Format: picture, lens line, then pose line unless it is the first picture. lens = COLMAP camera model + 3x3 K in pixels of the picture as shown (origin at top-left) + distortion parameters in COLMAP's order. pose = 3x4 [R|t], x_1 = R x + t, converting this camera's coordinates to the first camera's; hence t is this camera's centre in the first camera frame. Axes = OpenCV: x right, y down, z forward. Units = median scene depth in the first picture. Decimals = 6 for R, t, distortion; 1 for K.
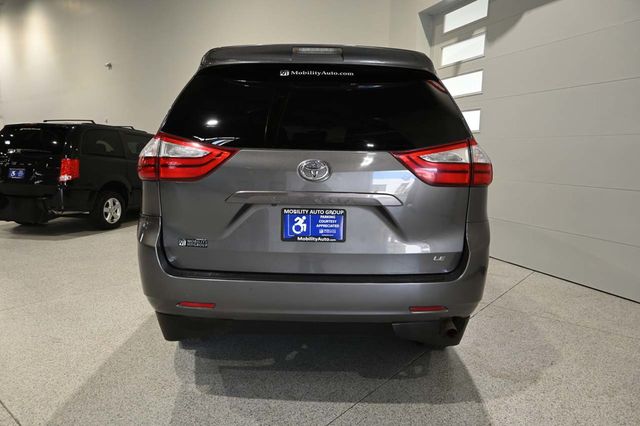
lens RADIAL K [[435.7, 0, 323.3], [0, 435.7, 213.7], [0, 0, 1]] dist [-0.008606, -0.006321]
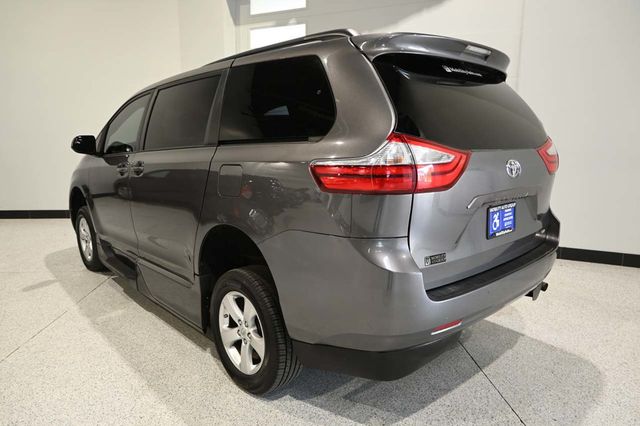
lens RADIAL K [[435.7, 0, 320.0], [0, 435.7, 216.5], [0, 0, 1]] dist [-0.008606, -0.006321]
pose [[0.748647, -0.148193, 0.646193, -0.917372], [0.110005, 0.988953, 0.099353, -0.119925], [-0.653778, -0.003296, 0.756679, 0.425761]]
